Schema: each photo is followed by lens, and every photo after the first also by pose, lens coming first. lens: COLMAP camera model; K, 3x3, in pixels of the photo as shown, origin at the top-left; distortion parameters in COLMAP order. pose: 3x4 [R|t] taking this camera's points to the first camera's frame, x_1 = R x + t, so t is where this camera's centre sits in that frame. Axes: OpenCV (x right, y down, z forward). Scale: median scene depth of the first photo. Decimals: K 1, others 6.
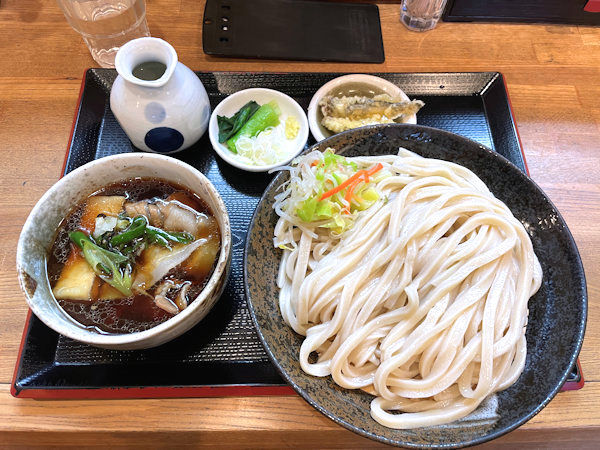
lens RADIAL K [[450.6, 0, 300.0], [0, 450.6, 225.0], [0, 0, 1]] dist [0.016752, -0.000694]
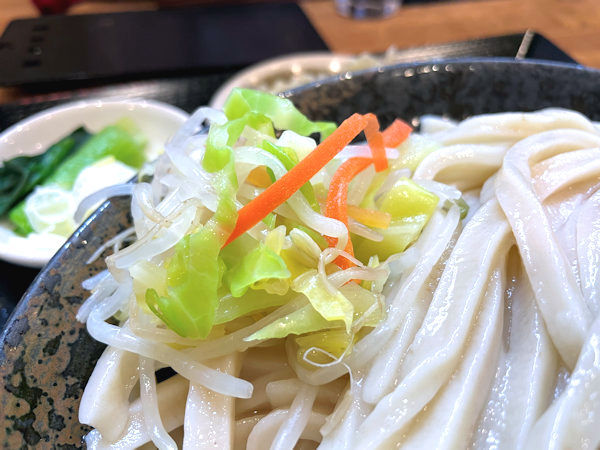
lens RADIAL K [[459.9, 0, 306.6], [0, 459.9, 222.3], [0, 0, 1]] dist [0.087417, -0.170717]
pose [[0.972672, -0.173453, 0.154350, 0.047756], [0.214254, 0.926682, -0.308797, 0.027467], [-0.089471, 0.333428, 0.938520, 0.776084]]
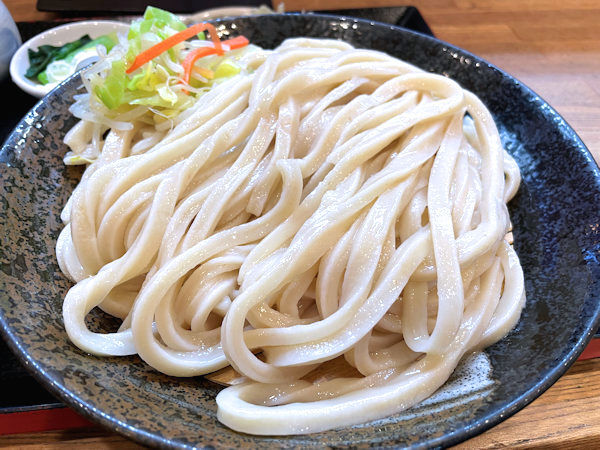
lens RADIAL K [[466.8, 0, 300.0], [0, 466.8, 225.0], [0, 0, 1]] dist [0.036600, 0.001055]
pose [[0.992680, -0.081492, 0.089132, 0.196338], [0.103863, 0.952664, -0.285734, 0.354584], [-0.061628, 0.292900, 0.954155, 0.472716]]
